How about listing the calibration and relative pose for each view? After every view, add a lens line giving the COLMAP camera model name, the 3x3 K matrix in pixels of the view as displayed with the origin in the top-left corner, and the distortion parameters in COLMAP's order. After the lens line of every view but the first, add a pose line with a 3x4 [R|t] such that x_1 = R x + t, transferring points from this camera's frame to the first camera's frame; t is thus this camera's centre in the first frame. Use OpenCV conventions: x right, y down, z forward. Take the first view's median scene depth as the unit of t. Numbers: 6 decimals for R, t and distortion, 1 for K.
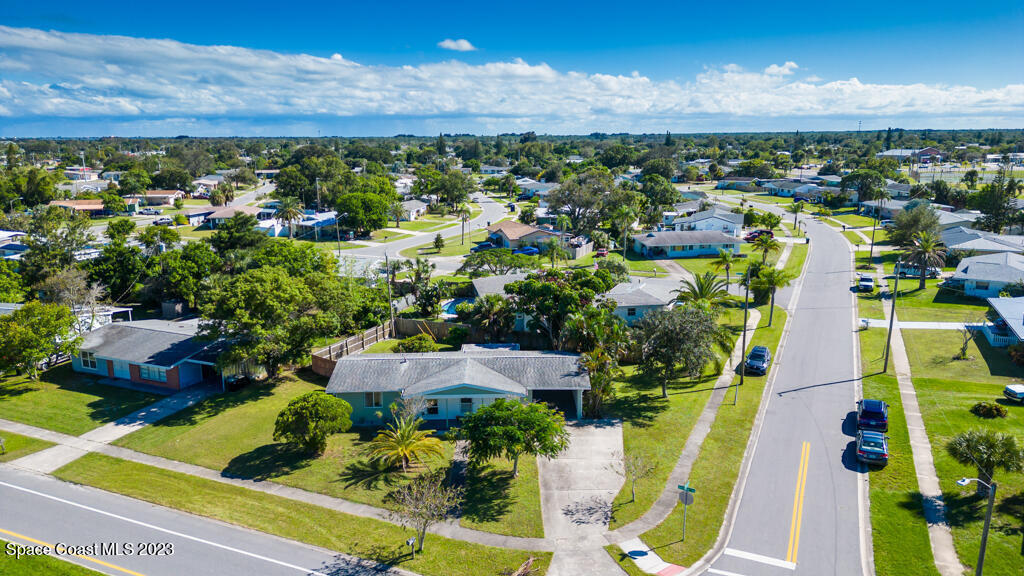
lens RADIAL K [[712.4, 0, 511.2], [0, 712.4, 293.0], [0, 0, 1]] dist [0.082480, -0.085161]
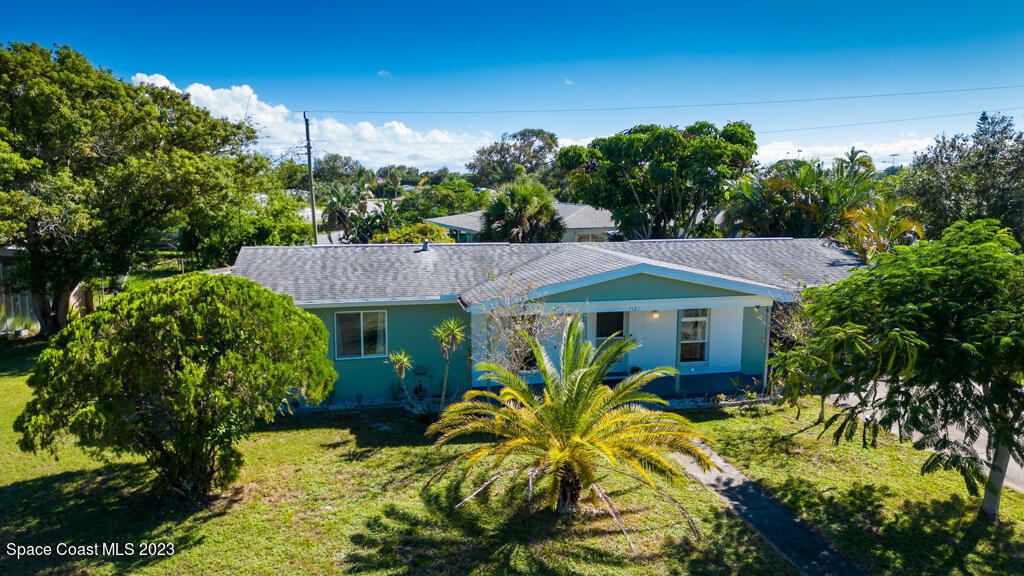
lens RADIAL K [[712.4, 0, 511.2], [0, 712.4, 293.0], [0, 0, 1]] dist [0.082480, -0.085161]
pose [[0.978128, -0.021894, 0.206847, -0.178876], [0.035296, 0.997494, -0.061323, 0.141808], [-0.204986, 0.067283, 0.976450, 0.594030]]
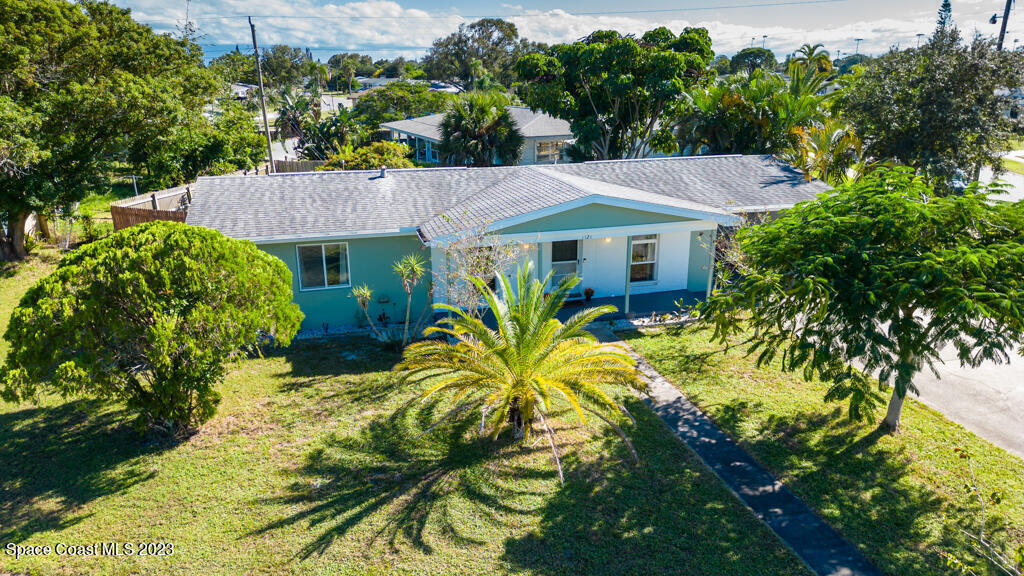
lens RADIAL K [[714.2, 0, 511.6], [0, 714.2, 292.2], [0, 0, 1]] dist [0.079351, -0.086536]
pose [[0.965658, -0.075083, 0.248733, -0.178391], [0.054907, 0.994686, 0.087090, 0.125931], [-0.253950, -0.070442, 0.964649, 0.579056]]
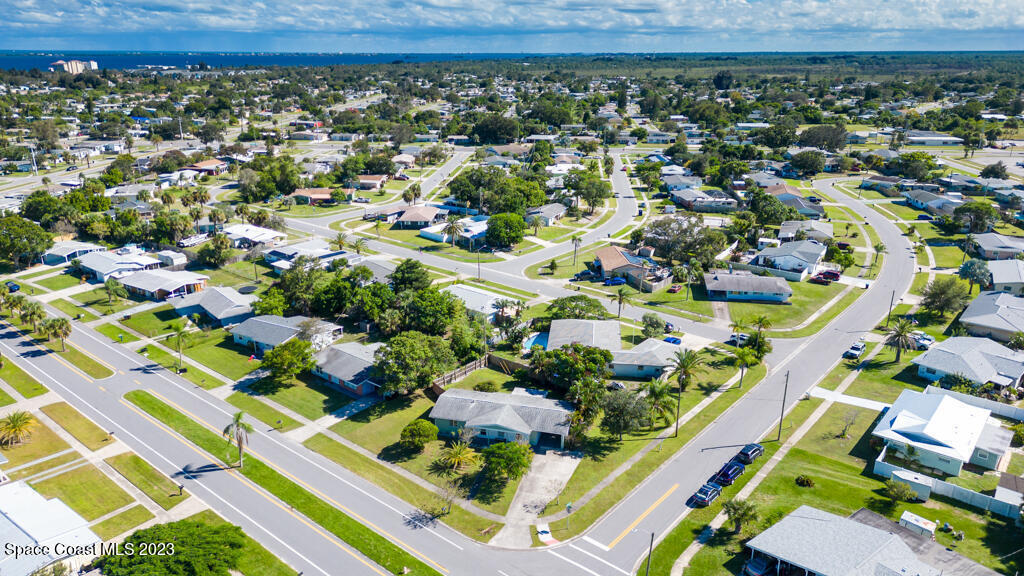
lens RADIAL K [[714.2, 0, 511.6], [0, 714.2, 292.2], [0, 0, 1]] dist [0.079351, -0.086536]
pose [[0.963136, 0.093503, -0.252243, 0.365029], [-0.065686, 0.991011, 0.116547, -0.387149], [0.260873, -0.095682, 0.960620, -0.671859]]
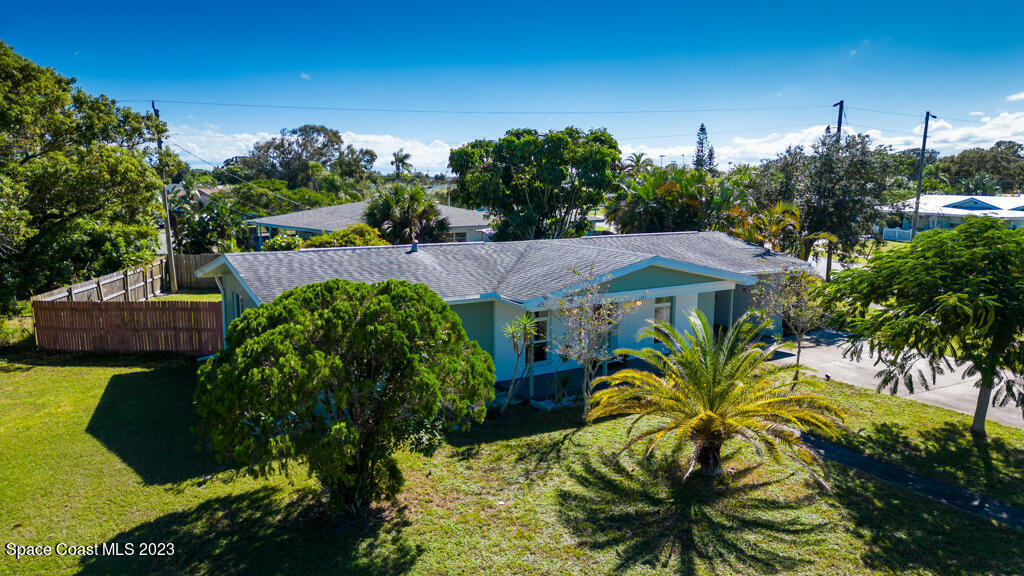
lens RADIAL K [[712.4, 0, 511.2], [0, 712.4, 293.0], [0, 0, 1]] dist [0.082480, -0.085161]
pose [[0.844544, -0.069950, 0.530898, -0.303257], [0.104347, 0.993924, -0.035037, 0.134789], [-0.525221, 0.084988, 0.846711, 0.628411]]
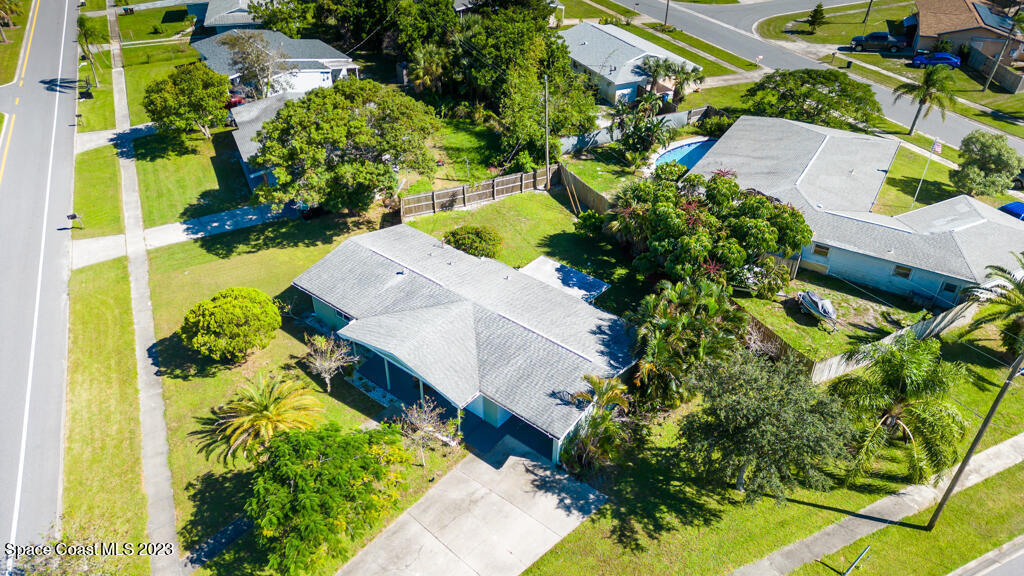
lens RADIAL K [[712.4, 0, 511.2], [0, 712.4, 293.0], [0, 0, 1]] dist [0.082480, -0.085161]
pose [[0.761778, 0.383928, -0.521818, 0.319582], [-0.148355, 0.887454, 0.436368, -0.217320], [0.630623, -0.255001, 0.733000, 0.510902]]
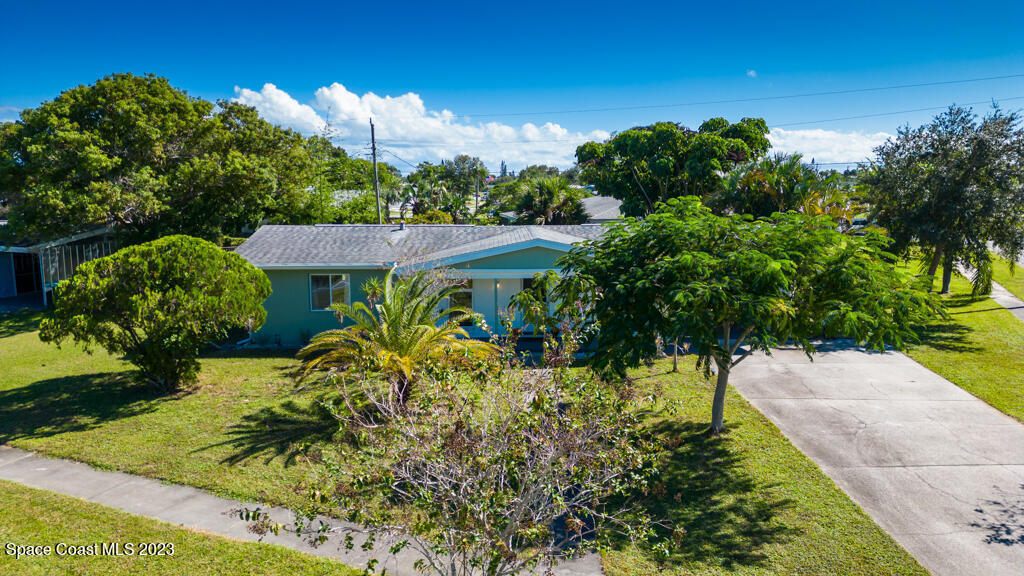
lens RADIAL K [[712.4, 0, 511.2], [0, 712.4, 293.0], [0, 0, 1]] dist [0.082480, -0.085161]
pose [[0.999992, 0.002723, 0.003019, -0.073861], [-0.002524, 0.997950, -0.063955, 0.165329], [-0.003187, 0.063947, 0.997948, 0.508083]]
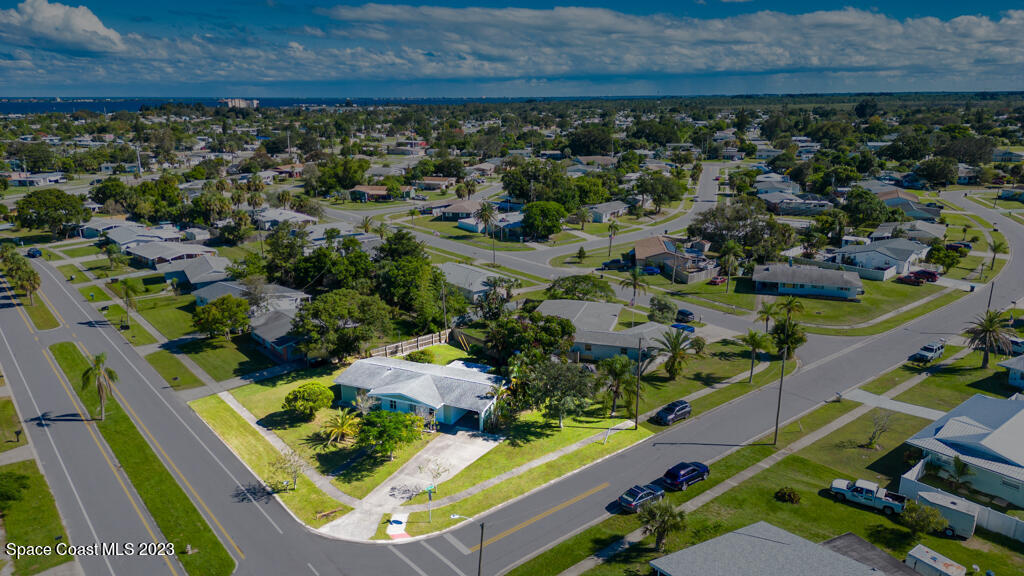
lens RADIAL K [[712.4, 0, 511.2], [0, 712.4, 293.0], [0, 0, 1]] dist [0.082480, -0.085161]
pose [[0.896119, 0.120784, -0.427063, 0.670201], [-0.097012, 0.992294, 0.077082, -0.194322], [0.433082, -0.027645, 0.900931, -0.216647]]
